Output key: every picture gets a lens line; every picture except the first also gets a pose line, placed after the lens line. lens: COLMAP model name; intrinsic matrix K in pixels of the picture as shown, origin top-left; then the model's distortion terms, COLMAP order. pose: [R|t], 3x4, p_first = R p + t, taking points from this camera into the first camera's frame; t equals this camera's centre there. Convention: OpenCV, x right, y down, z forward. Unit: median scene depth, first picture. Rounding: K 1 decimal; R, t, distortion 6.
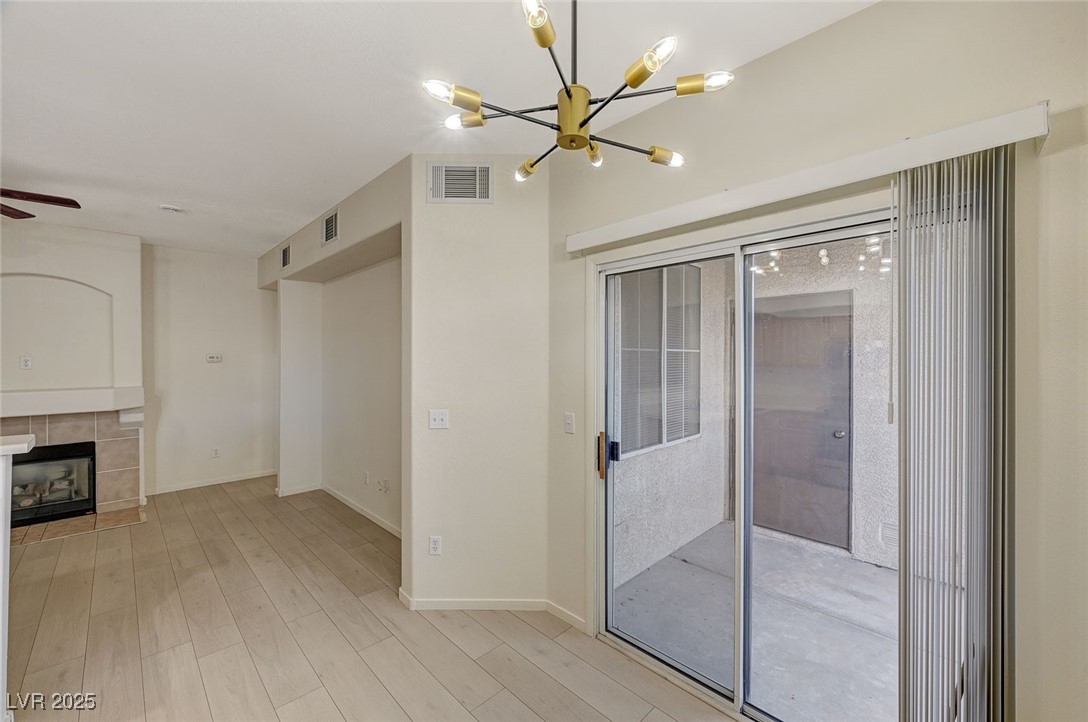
lens RADIAL K [[439.5, 0, 551.7], [0, 439.5, 357.6], [0, 0, 1]] dist [-0.002343, 0.001302]
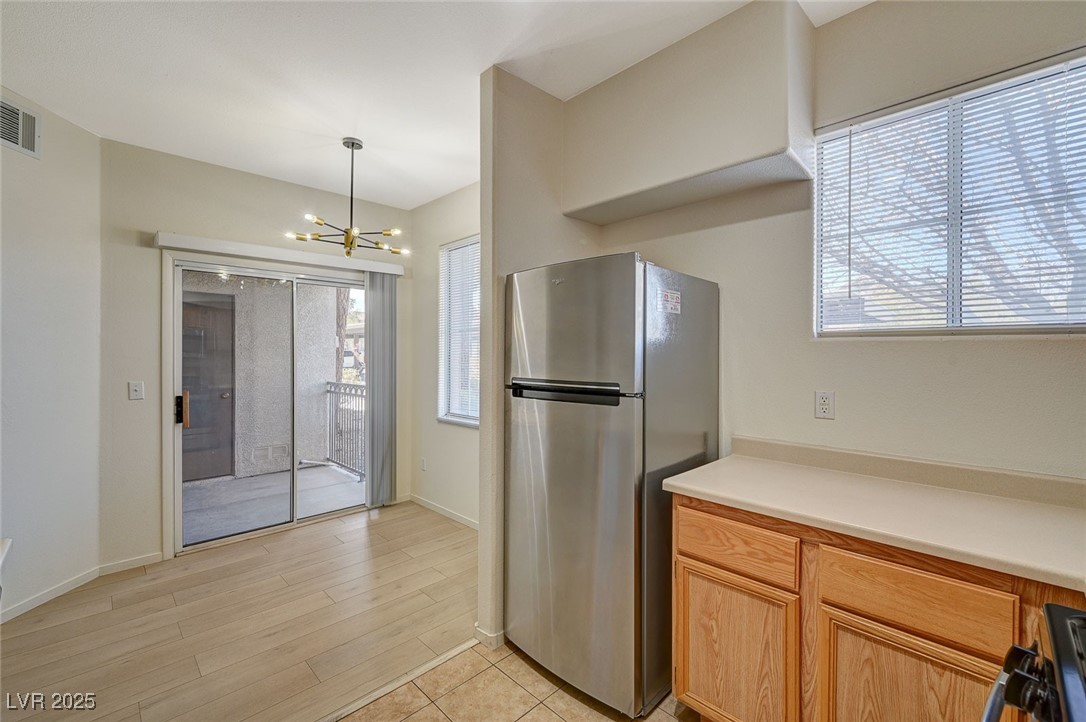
lens RADIAL K [[459.8, 0, 548.6], [0, 459.8, 353.9], [0, 0, 1]] dist [-0.000760, -0.000239]
pose [[0.002053, -0.000201, 0.999998, -0.693288], [0.000670, 1.000000, 0.000200, 0.034631], [-0.999998, 0.000669, 0.002054, -0.038148]]
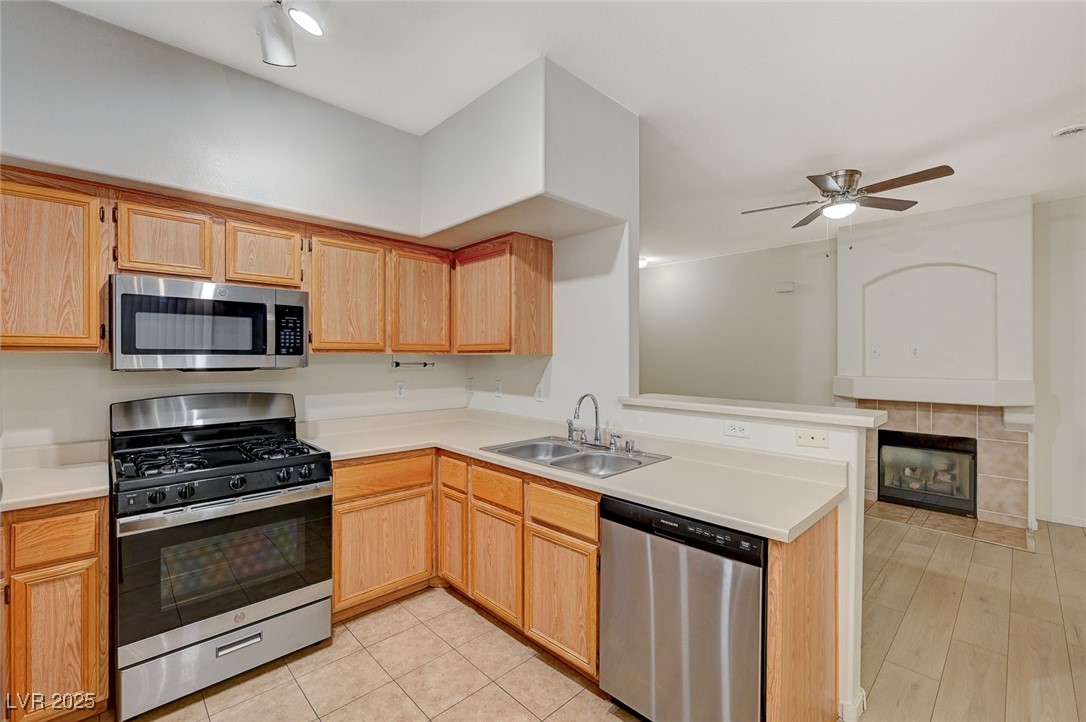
lens RADIAL K [[459.8, 0, 543.8], [0, 459.8, 359.0], [0, 0, 1]] dist [-0.000760, -0.000239]
pose [[-0.014374, 0.002424, -0.999894, -0.090284], [-0.006005, 0.999979, 0.002511, 0.031429], [0.999879, 0.006040, -0.014359, 0.130491]]
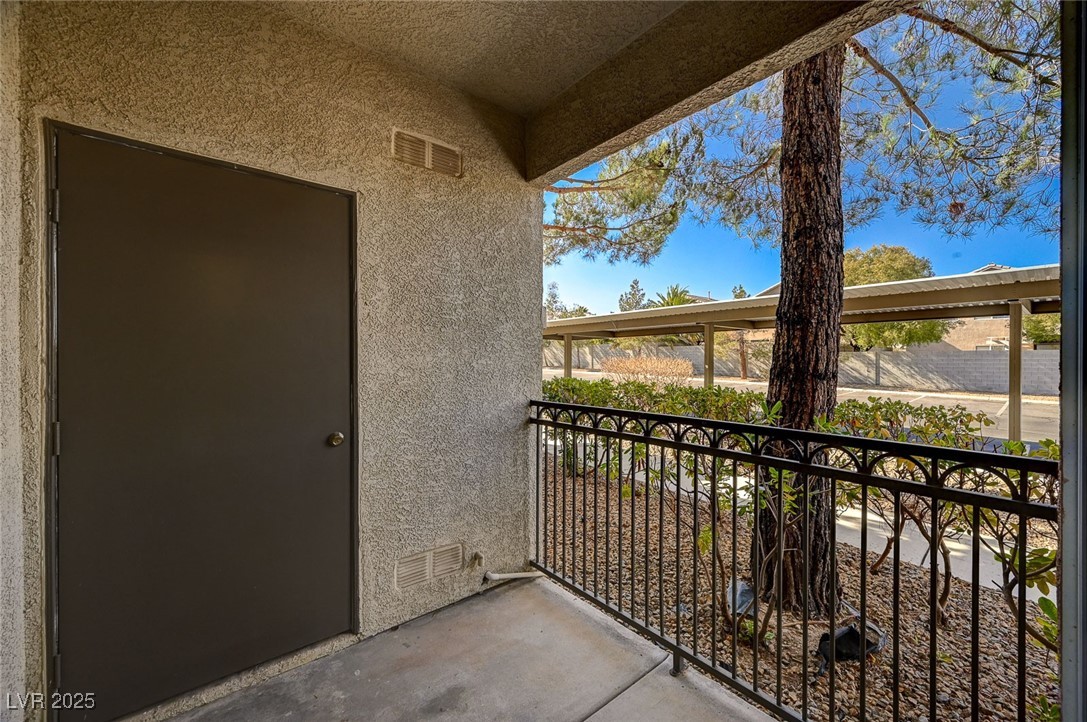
lens RADIAL K [[439.1, 0, 555.4], [0, 439.1, 362.3], [0, 0, 1]] dist [-0.002343, 0.001302]
pose [[0.079223, -0.008806, 0.996818, 0.091609], [0.000502, 0.999961, 0.008794, 0.058093], [-0.996857, -0.000197, 0.079225, 0.563970]]
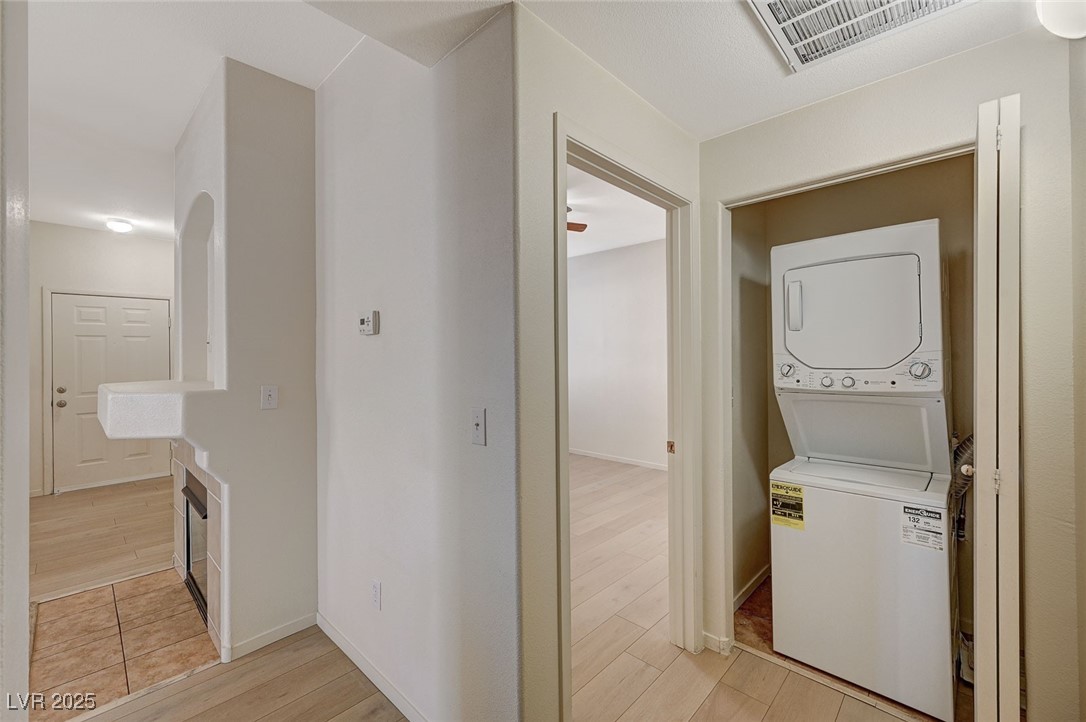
lens RADIAL K [[438.7, 0, 575.3], [0, 438.7, 357.3], [0, 0, 1]] dist [-0.002343, 0.001302]
pose [[0.056097, -0.000504, -0.998425, -0.504831], [0.001047, 0.999999, -0.000446, 0.033079], [0.998425, -0.001020, 0.056098, 1.436161]]
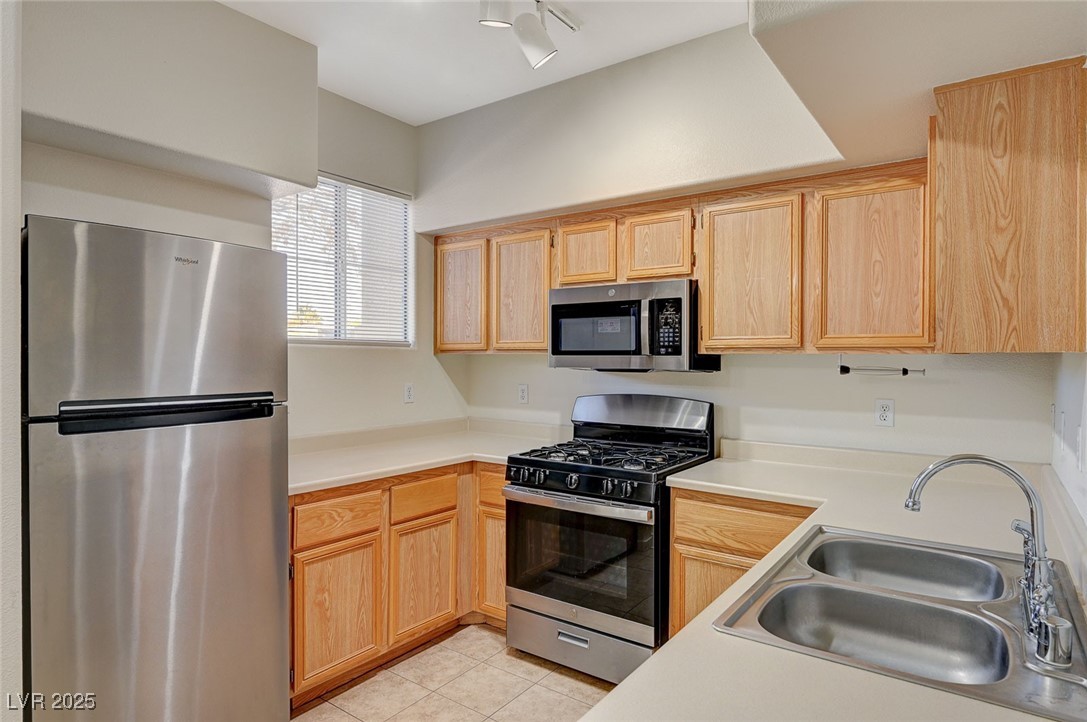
lens RADIAL K [[607.7, 0, 547.7], [0, 607.7, 361.2], [0, 0, 1]] dist [-0.004954, -0.000480]
pose [[-0.986407, -0.003902, -0.164274, -0.421413], [-0.005823, 0.999920, 0.011218, 0.029459], [0.164217, 0.012022, -0.986351, 0.428030]]
